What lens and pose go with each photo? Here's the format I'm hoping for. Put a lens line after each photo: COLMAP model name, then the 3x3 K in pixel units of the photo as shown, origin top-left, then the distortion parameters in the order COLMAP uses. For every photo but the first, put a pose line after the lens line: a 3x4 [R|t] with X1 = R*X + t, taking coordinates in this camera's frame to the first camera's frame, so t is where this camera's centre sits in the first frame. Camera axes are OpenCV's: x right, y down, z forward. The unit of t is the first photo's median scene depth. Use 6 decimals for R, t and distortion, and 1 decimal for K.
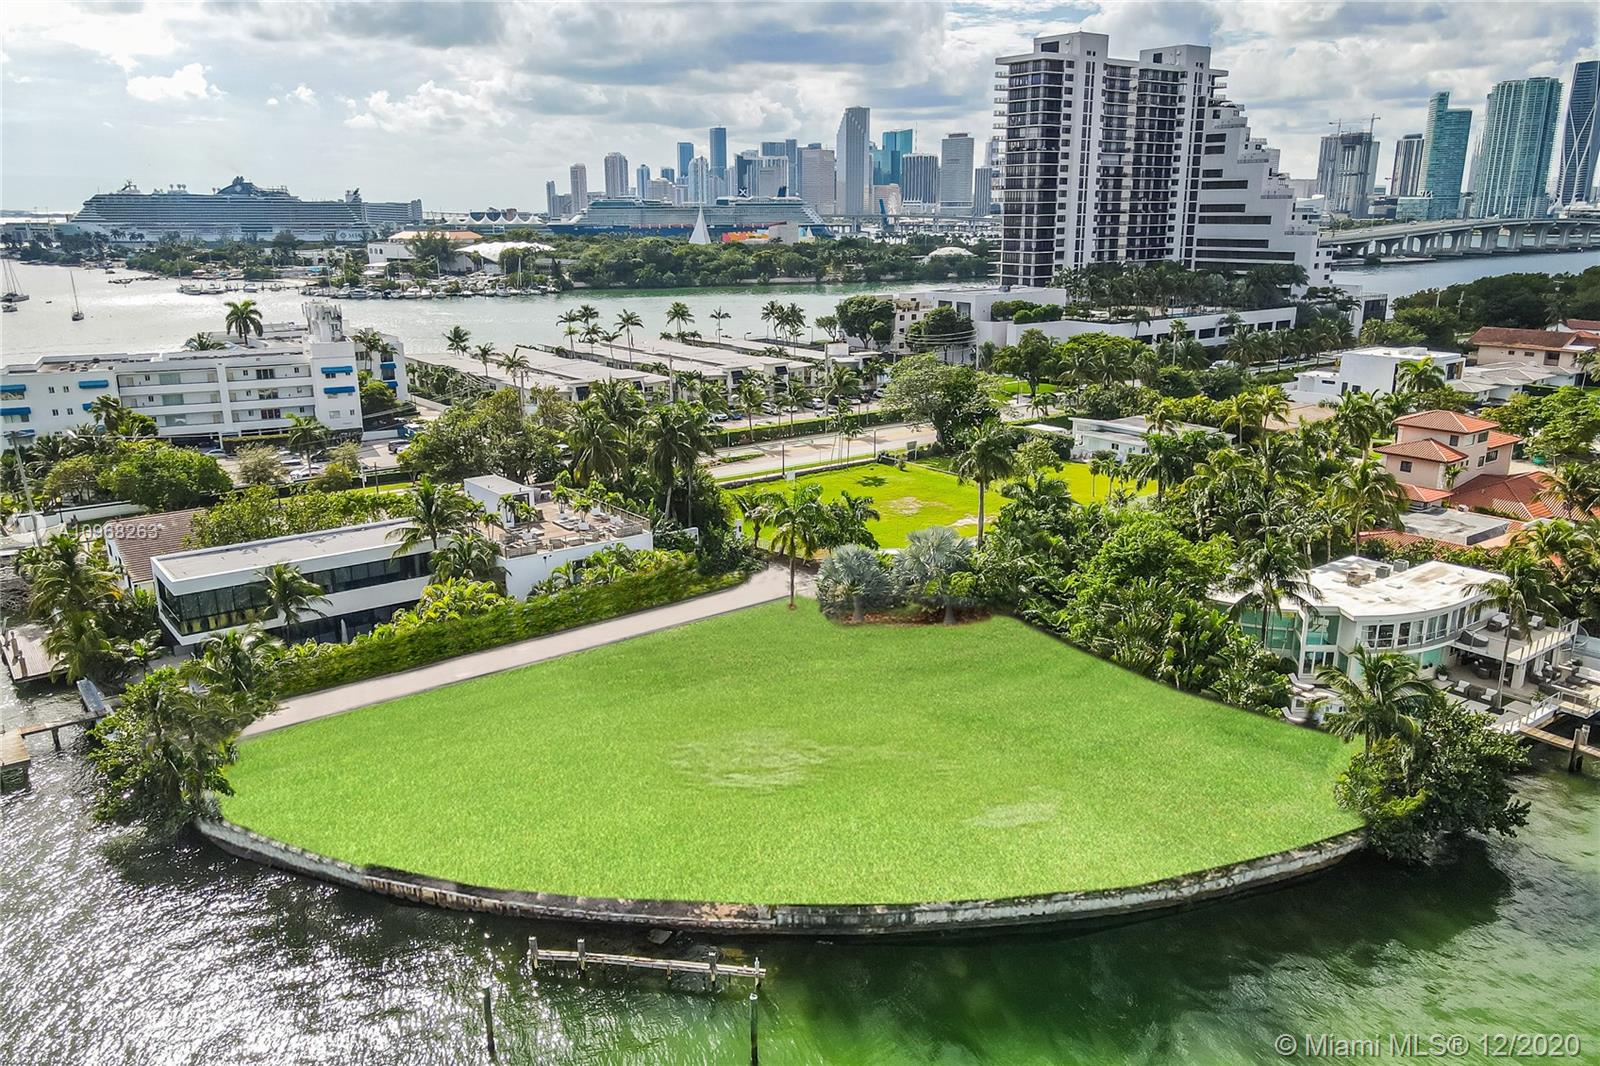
lens RADIAL K [[1192.0, 0, 801.8], [0, 1192.0, 553.1], [0, 0, 1]] dist [0.011436, 0.006602]
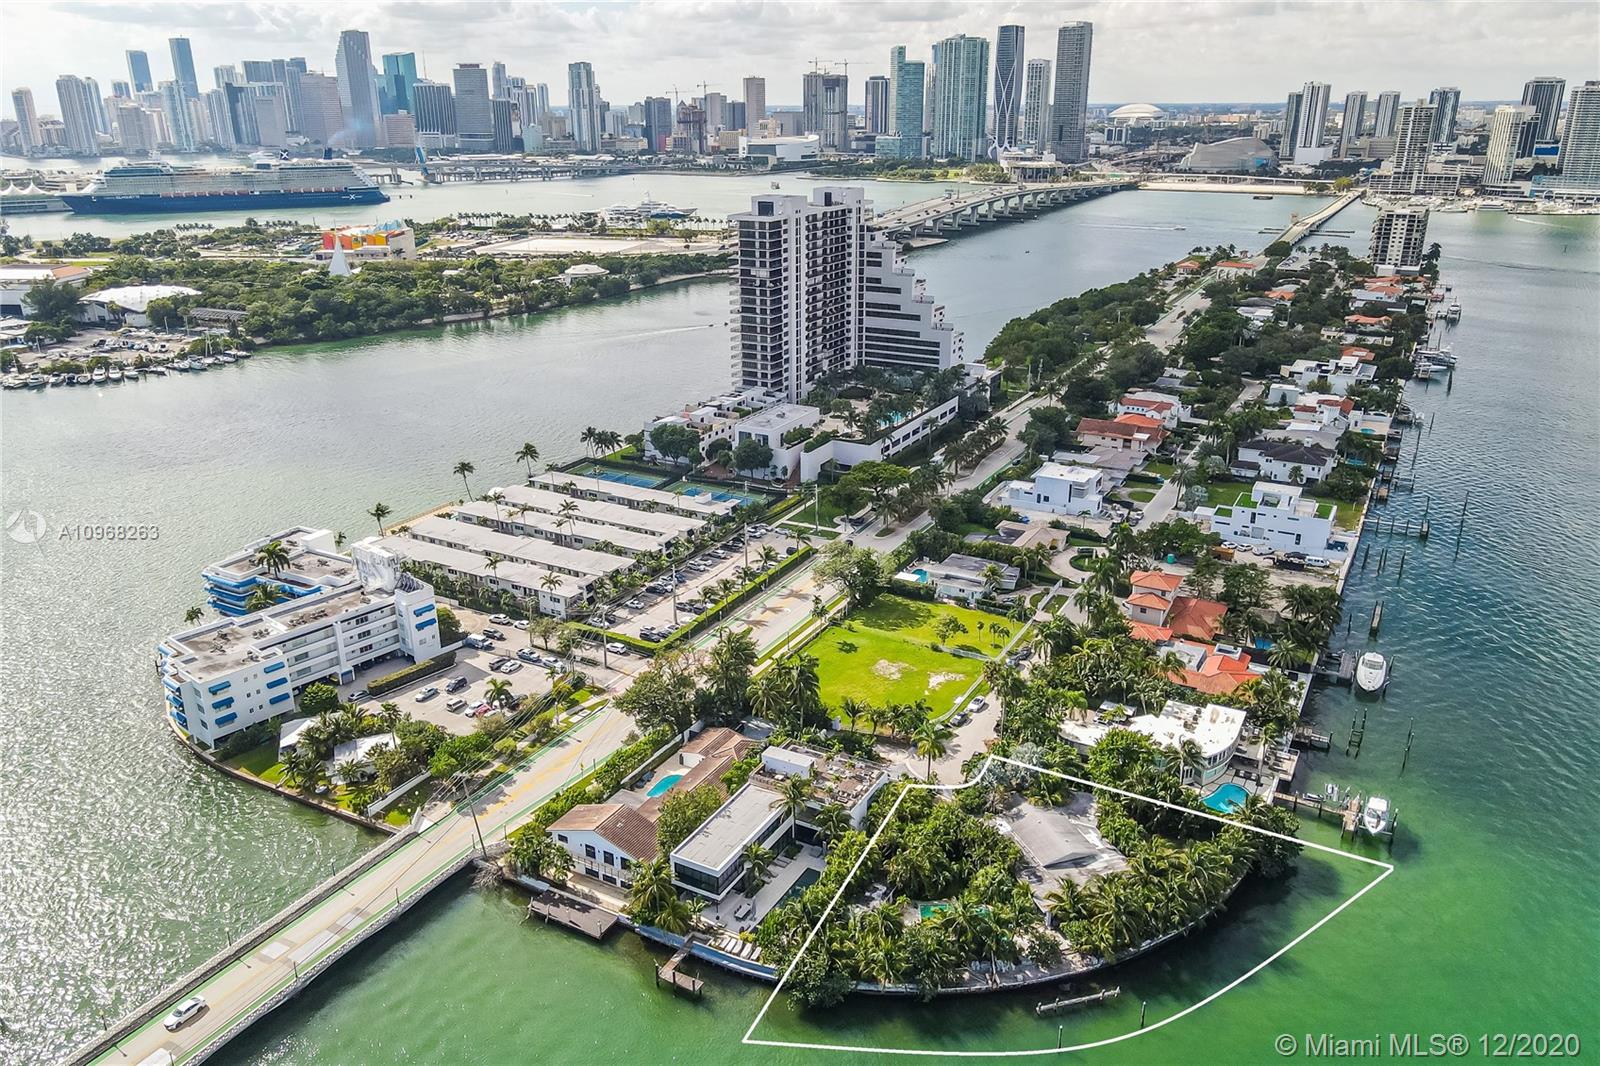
lens RADIAL K [[1170.3, 0, 800.0], [0, 1170.3, 533.0], [0, 0, 1]] dist [-0.004058, 0.030152]
pose [[0.917164, -0.137994, 0.373857, -0.264156], [0.111501, 0.989524, 0.091702, -0.170375], [-0.382595, -0.042420, 0.922942, -0.191223]]
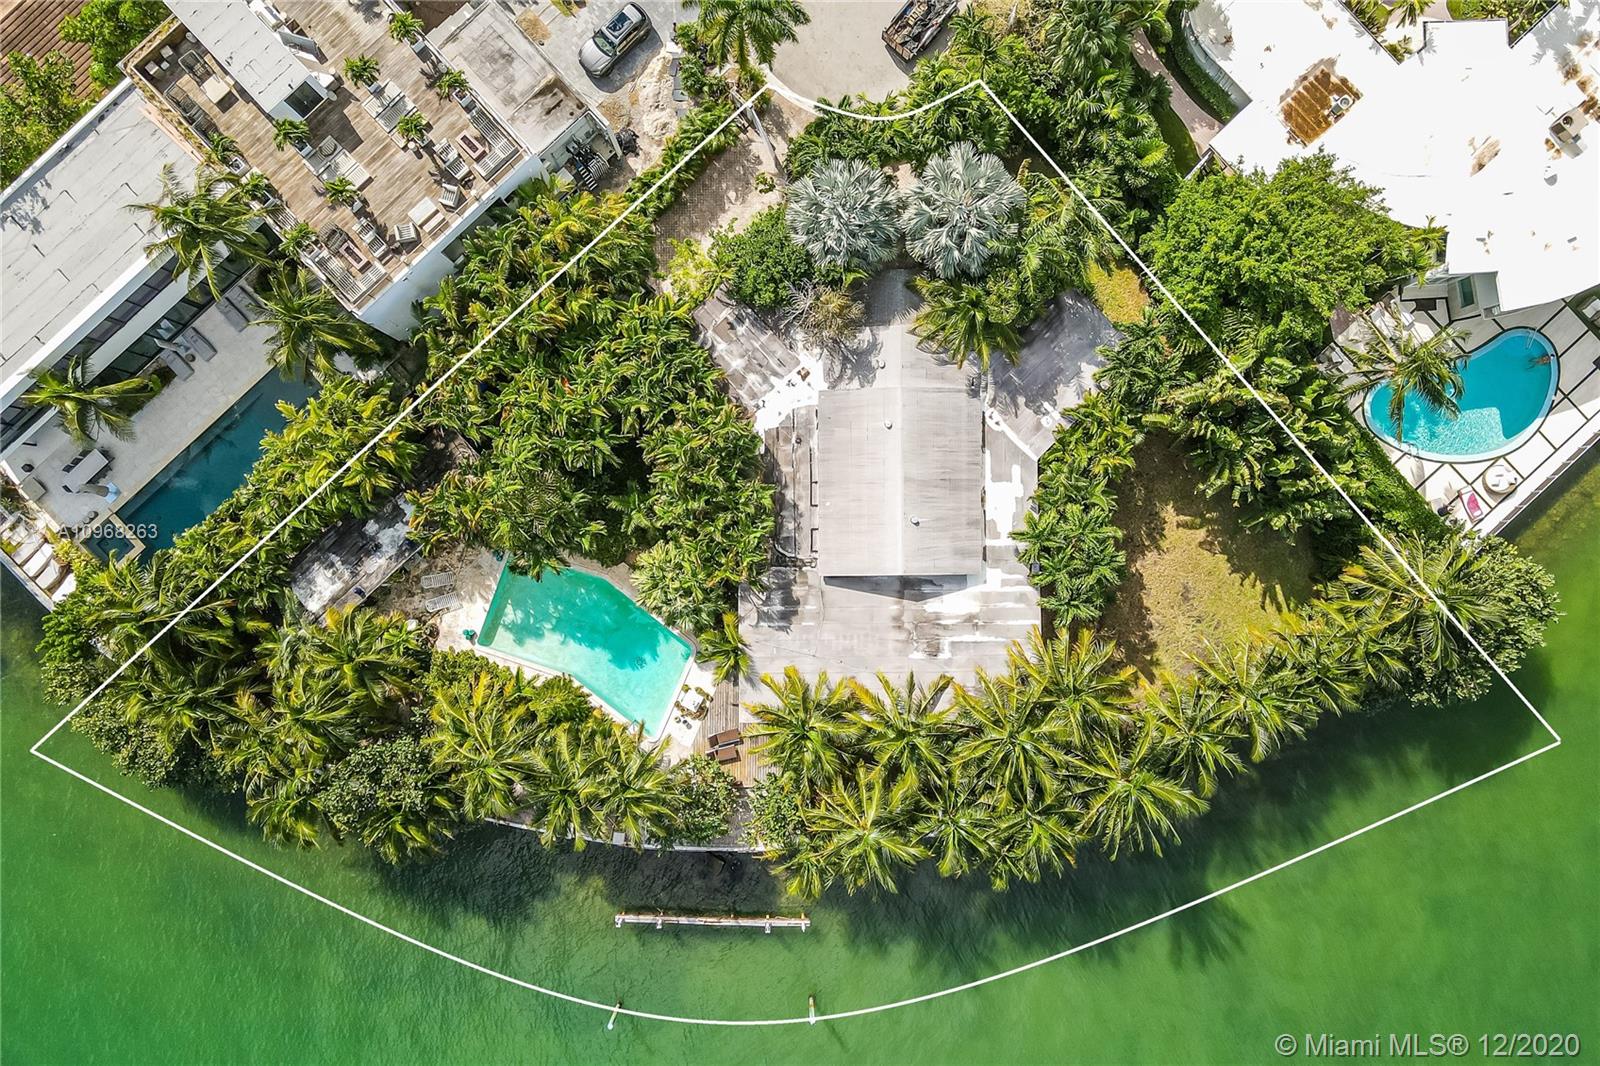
lens RADIAL K [[1170.3, 0, 800.0], [0, 1170.3, 533.0], [0, 0, 1]] dist [-0.004058, 0.030152]
pose [[0.995250, -0.097160, 0.006166, -0.002116], [0.023001, 0.296204, 0.954848, -0.164547], [-0.094599, -0.950170, 0.297031, 0.176669]]
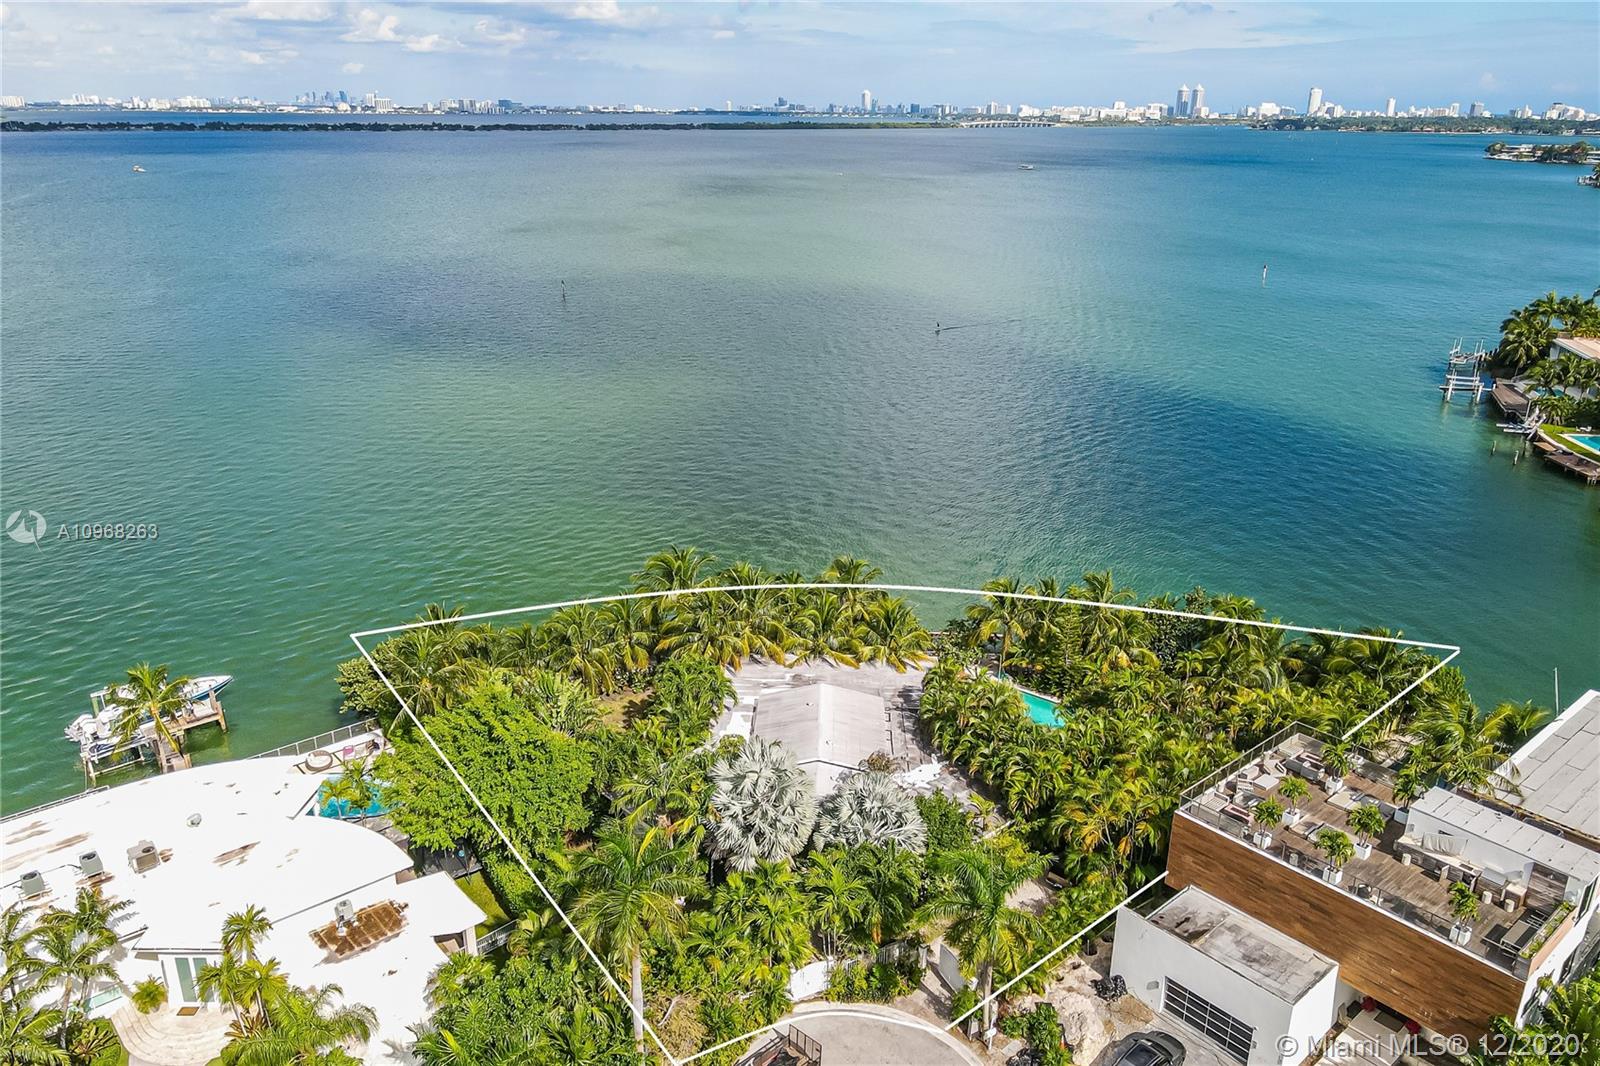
lens RADIAL K [[1167.2, 0, 795.5], [0, 1167.2, 557.5], [0, 0, 1]] dist [0.009709, -0.000370]
pose [[-0.998515, 0.019748, -0.050766, 0.034263], [-0.015104, 0.795053, 0.606351, -0.154112], [0.052336, 0.606218, -0.793575, 0.418812]]
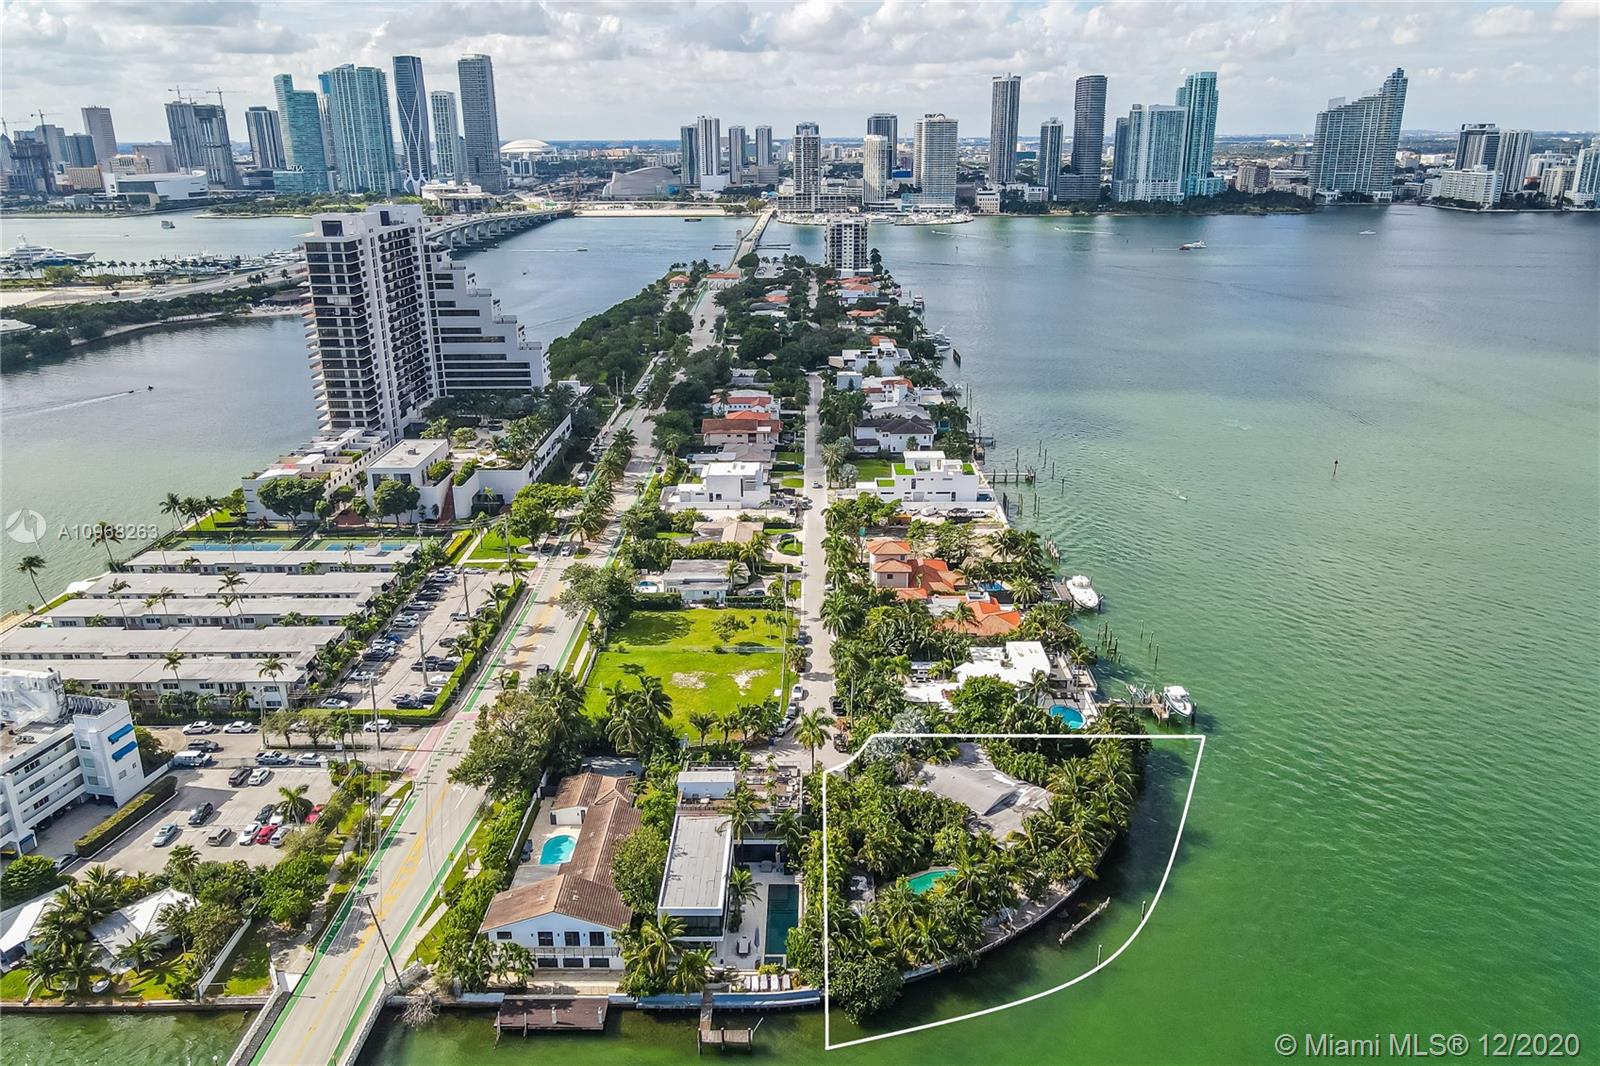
lens RADIAL K [[1169.3, 0, 799.3], [0, 1169.3, 525.8], [0, 0, 1]] dist [0.009858, 0.004493]
pose [[0.618371, -0.250402, 0.744927, -0.404084], [0.224109, 0.964709, 0.138244, -0.183434], [-0.753255, 0.081459, 0.652665, -0.058756]]
